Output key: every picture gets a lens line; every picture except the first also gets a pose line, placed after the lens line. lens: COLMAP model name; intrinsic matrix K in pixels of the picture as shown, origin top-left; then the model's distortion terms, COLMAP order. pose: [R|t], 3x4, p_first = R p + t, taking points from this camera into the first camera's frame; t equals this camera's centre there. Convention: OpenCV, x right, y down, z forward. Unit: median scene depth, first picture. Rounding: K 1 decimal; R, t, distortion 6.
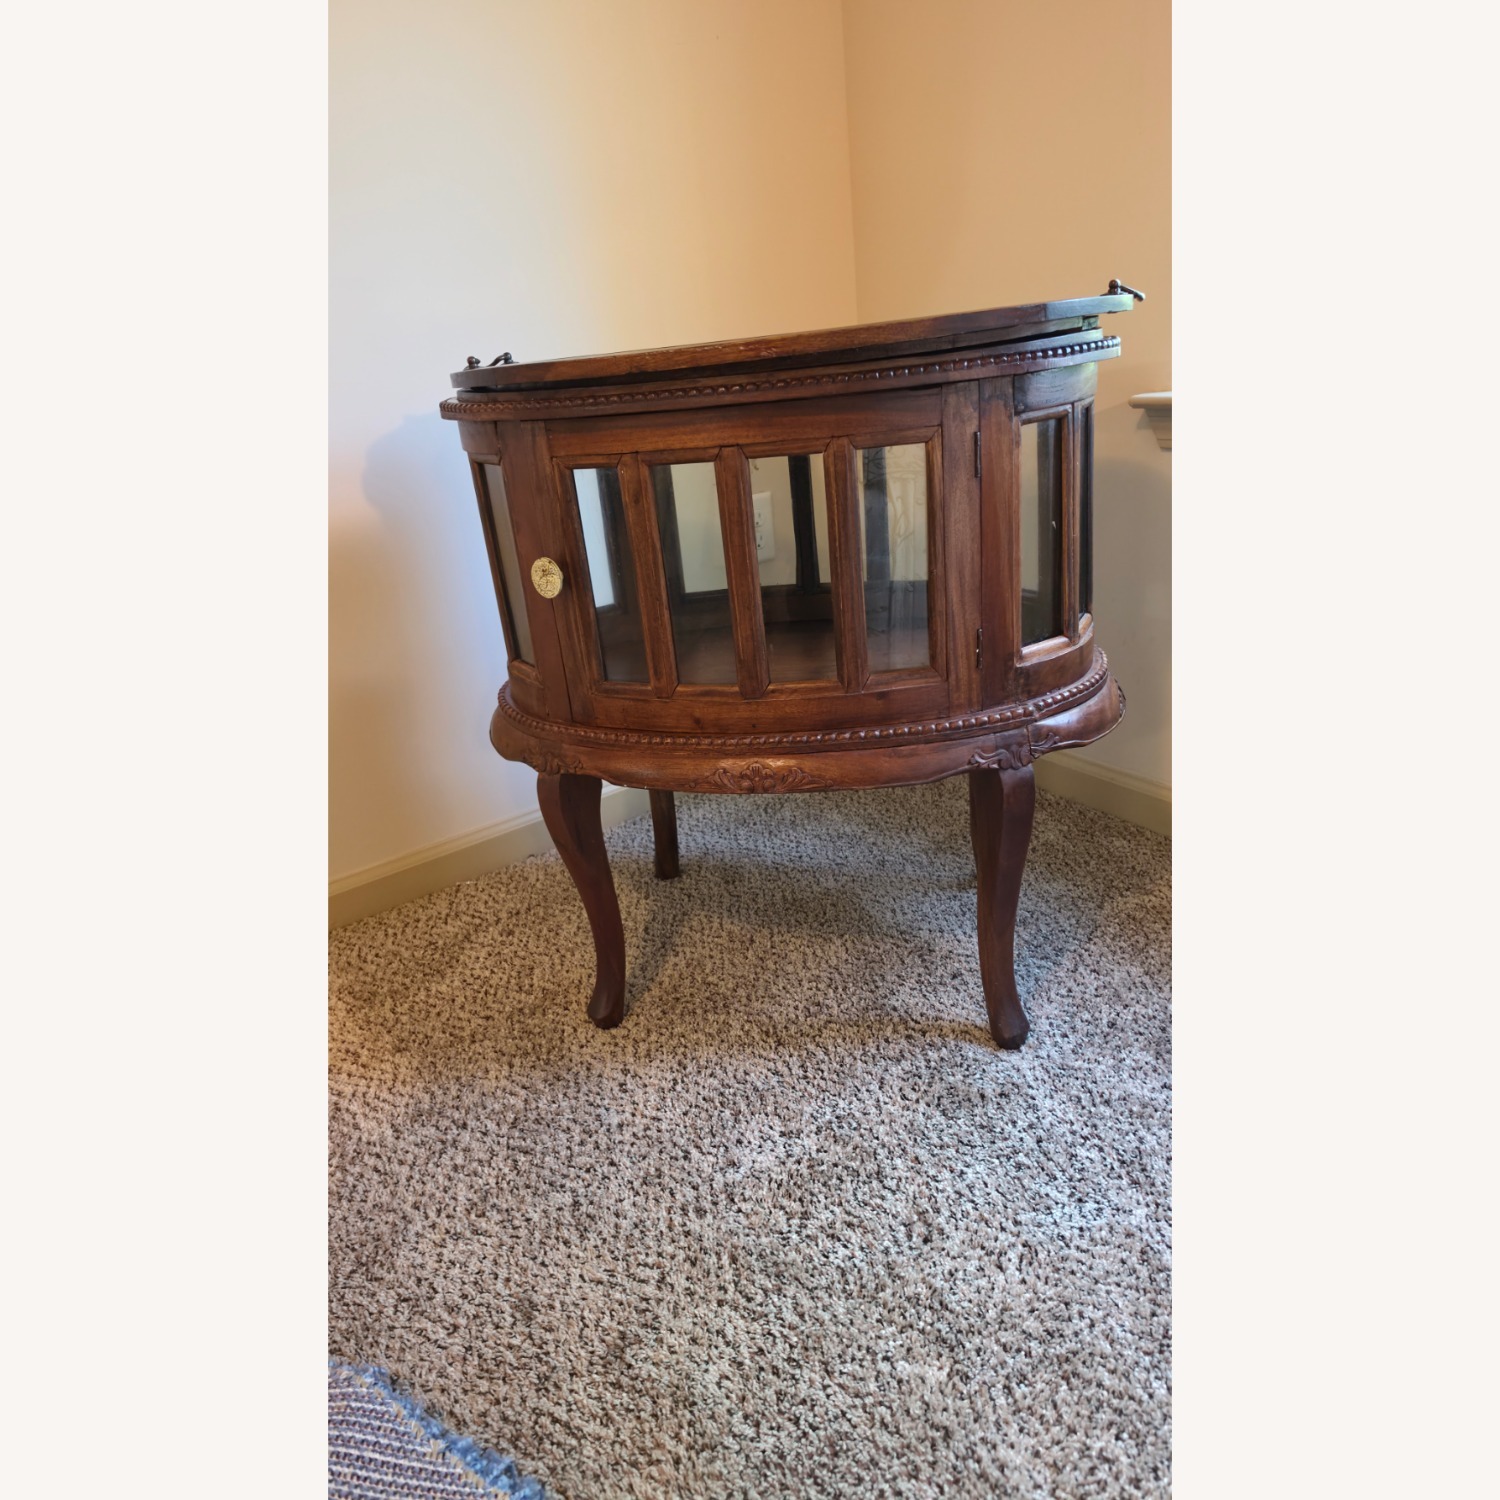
lens RADIAL K [[1069.4, 0, 749.7], [0, 1069.4, 712.7], [0, 0, 1]] dist [-0.009174, -0.031029]
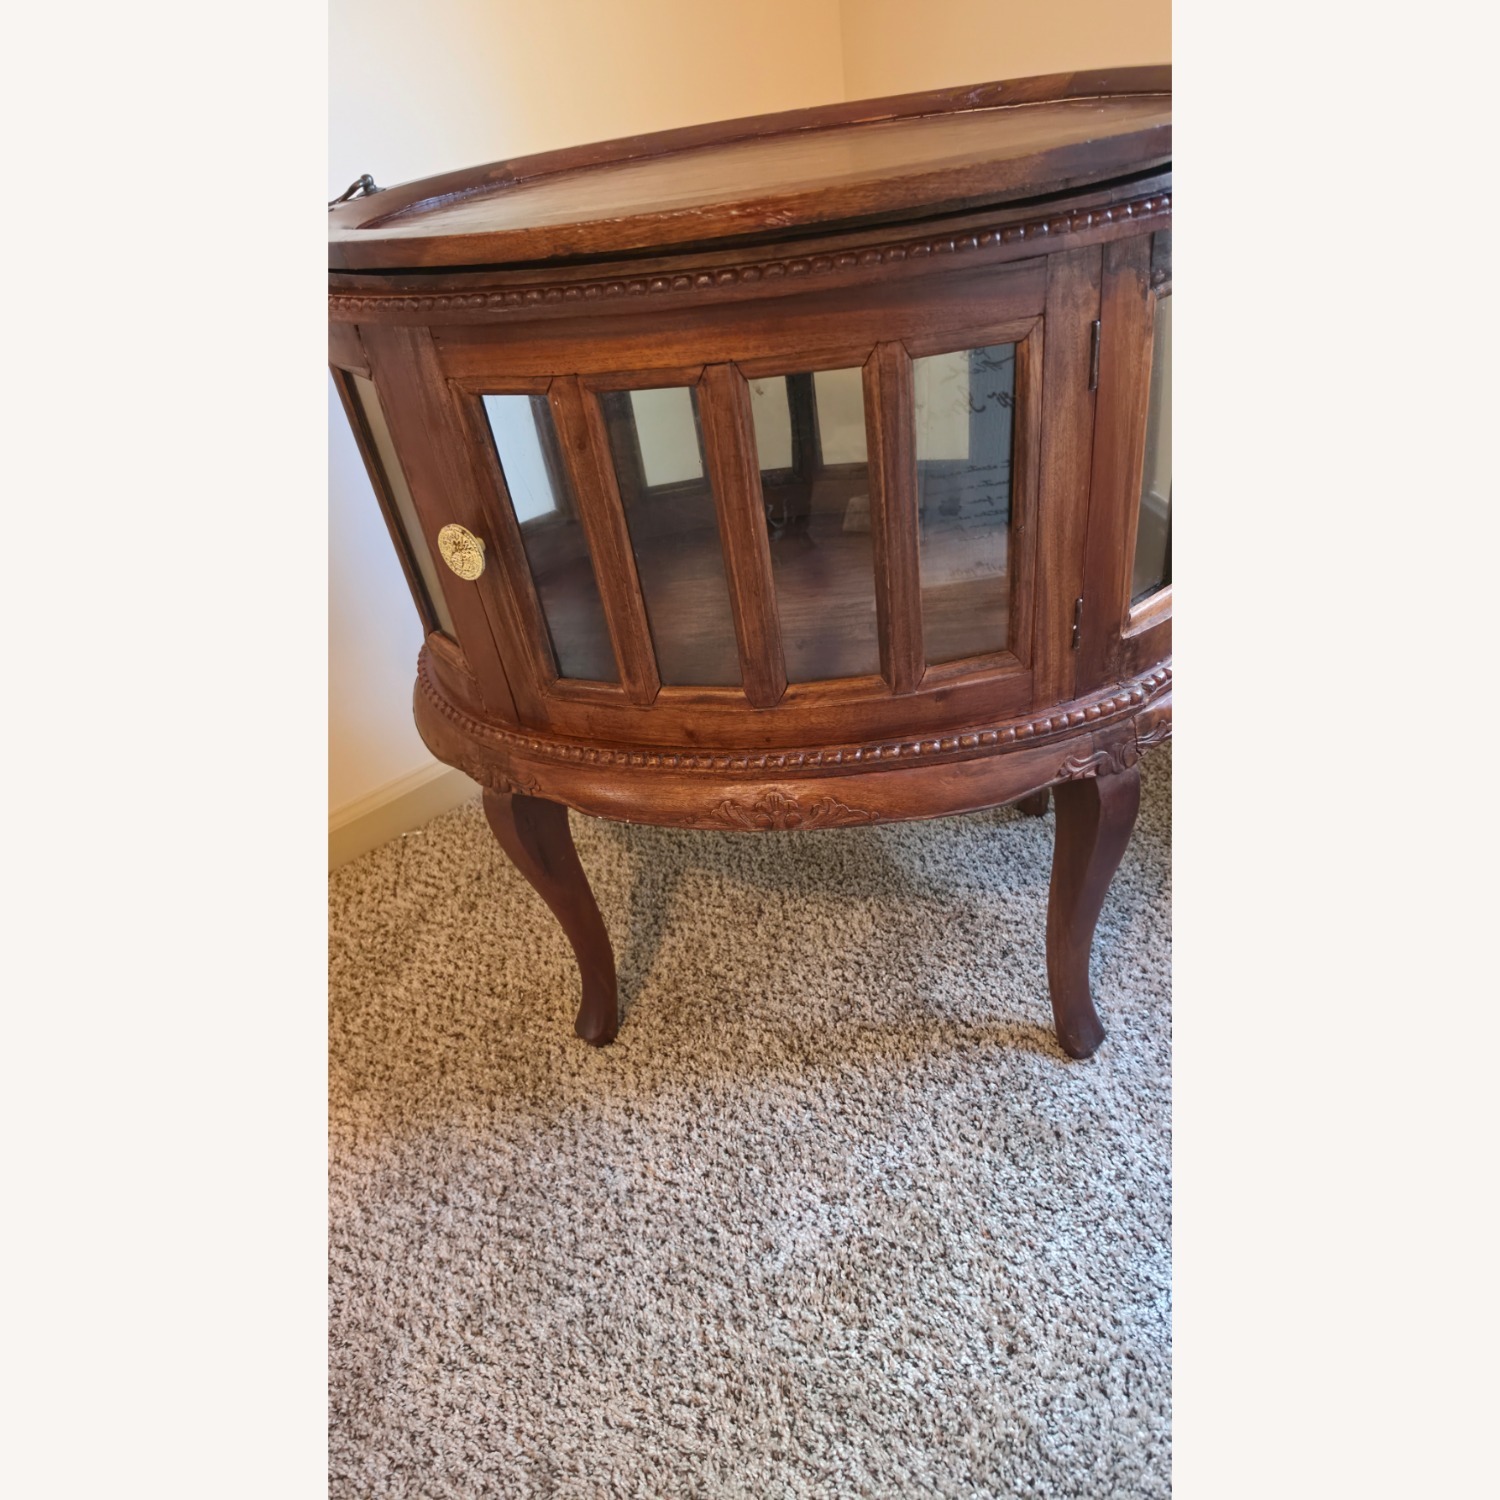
lens RADIAL K [[1069.4, 0, 744.3], [0, 1069.4, 743.3], [0, 0, 1]] dist [-0.009174, -0.031029]
pose [[0.997530, -0.064767, 0.027195, -0.032689], [0.055546, 0.964272, 0.259024, -0.177329], [-0.042999, -0.256873, 0.965488, 0.286890]]
